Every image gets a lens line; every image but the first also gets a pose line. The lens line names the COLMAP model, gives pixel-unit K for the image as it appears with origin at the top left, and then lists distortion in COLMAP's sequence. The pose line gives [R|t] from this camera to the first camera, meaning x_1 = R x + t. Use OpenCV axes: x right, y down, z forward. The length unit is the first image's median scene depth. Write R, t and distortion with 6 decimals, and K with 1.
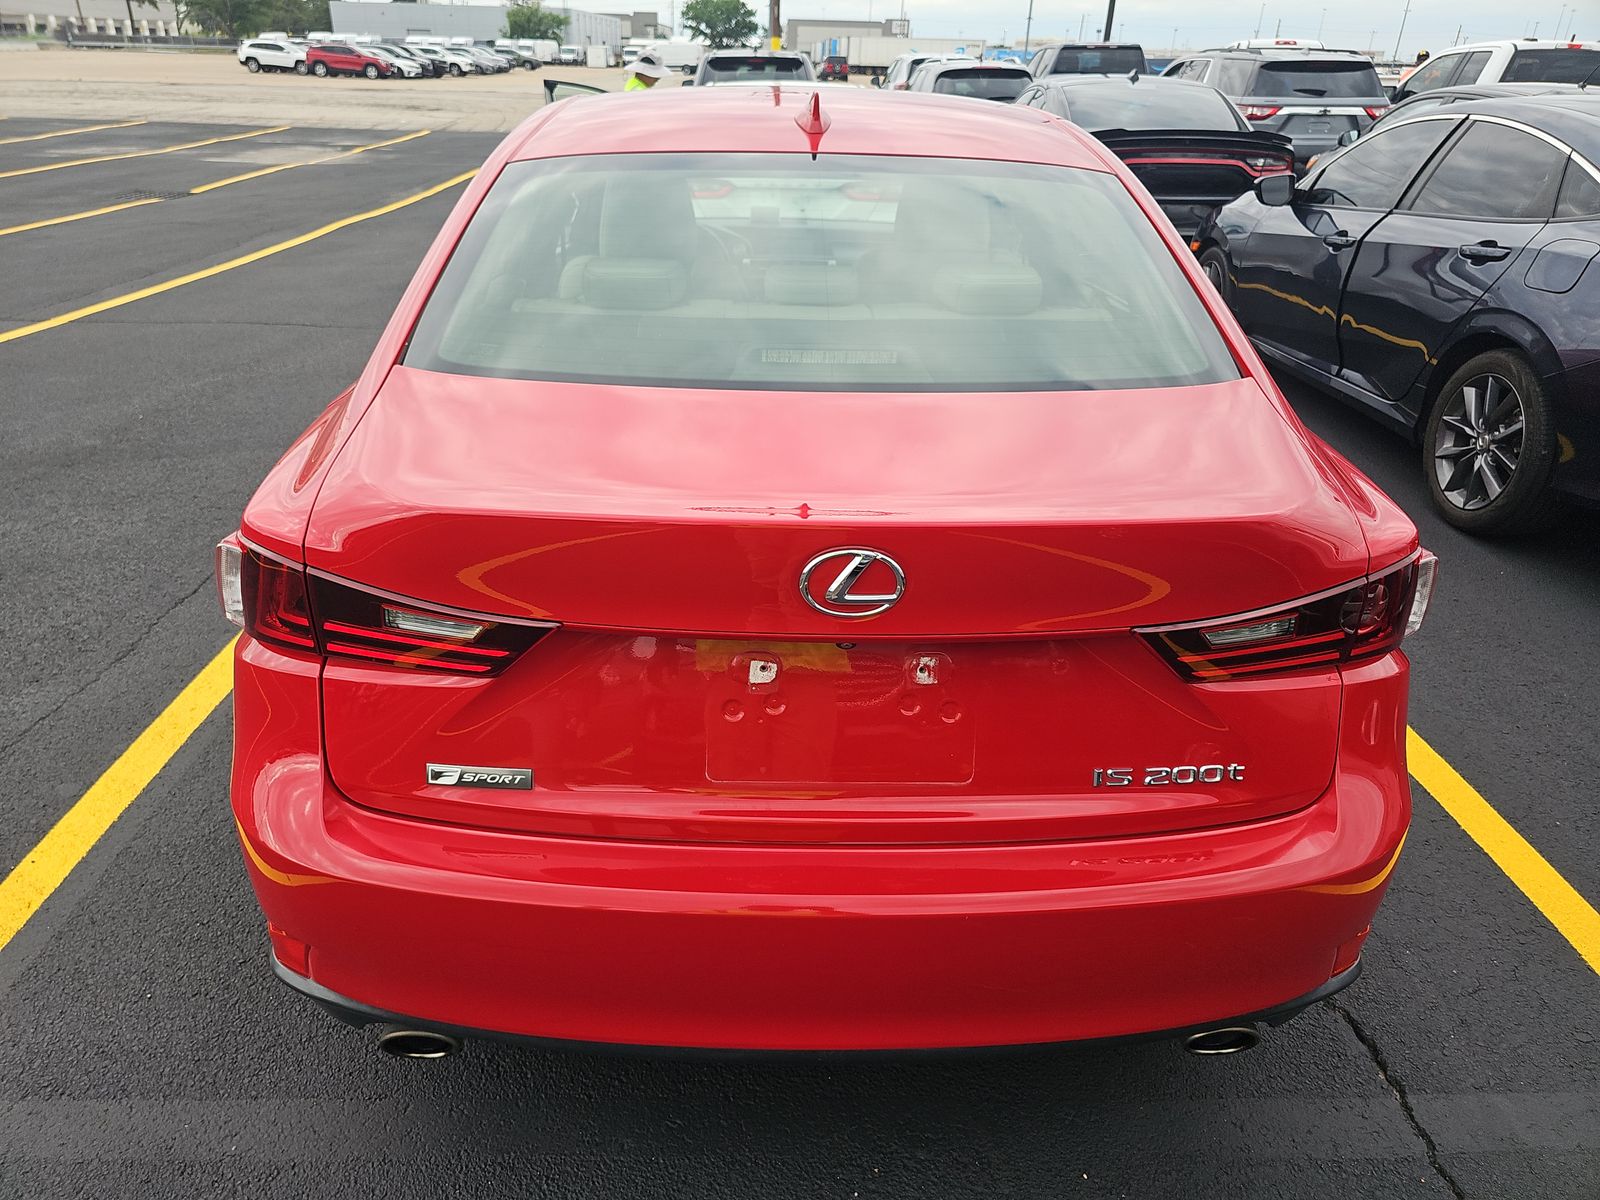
lens RADIAL K [[1071.6, 0, 798.7], [0, 1071.6, 576.8], [0, 0, 1]] dist [0.050868, -0.042153]
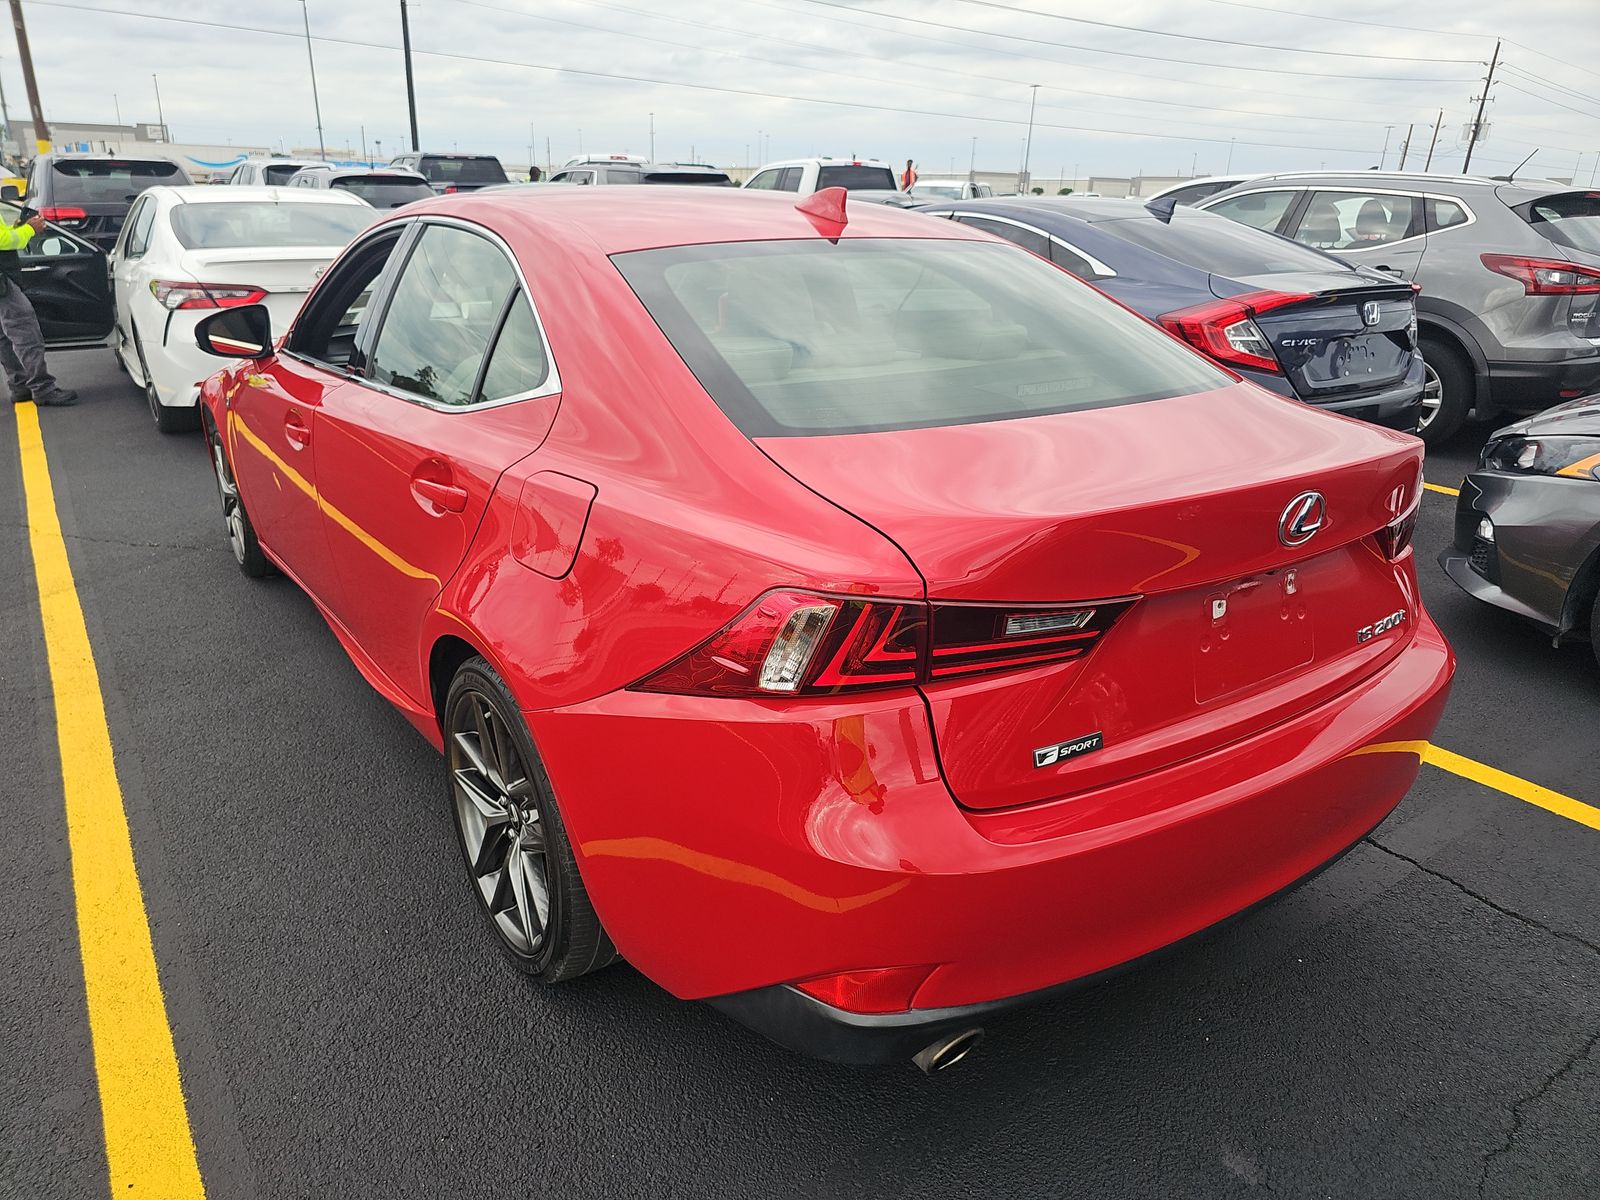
lens RADIAL K [[1071.6, 0, 798.7], [0, 1071.6, 576.8], [0, 0, 1]] dist [0.050868, -0.042153]
pose [[0.833419, -0.189110, 0.519278, -0.103022], [0.232922, 0.972295, -0.019741, -0.003805], [-0.501158, 0.137404, 0.854377, 0.011744]]
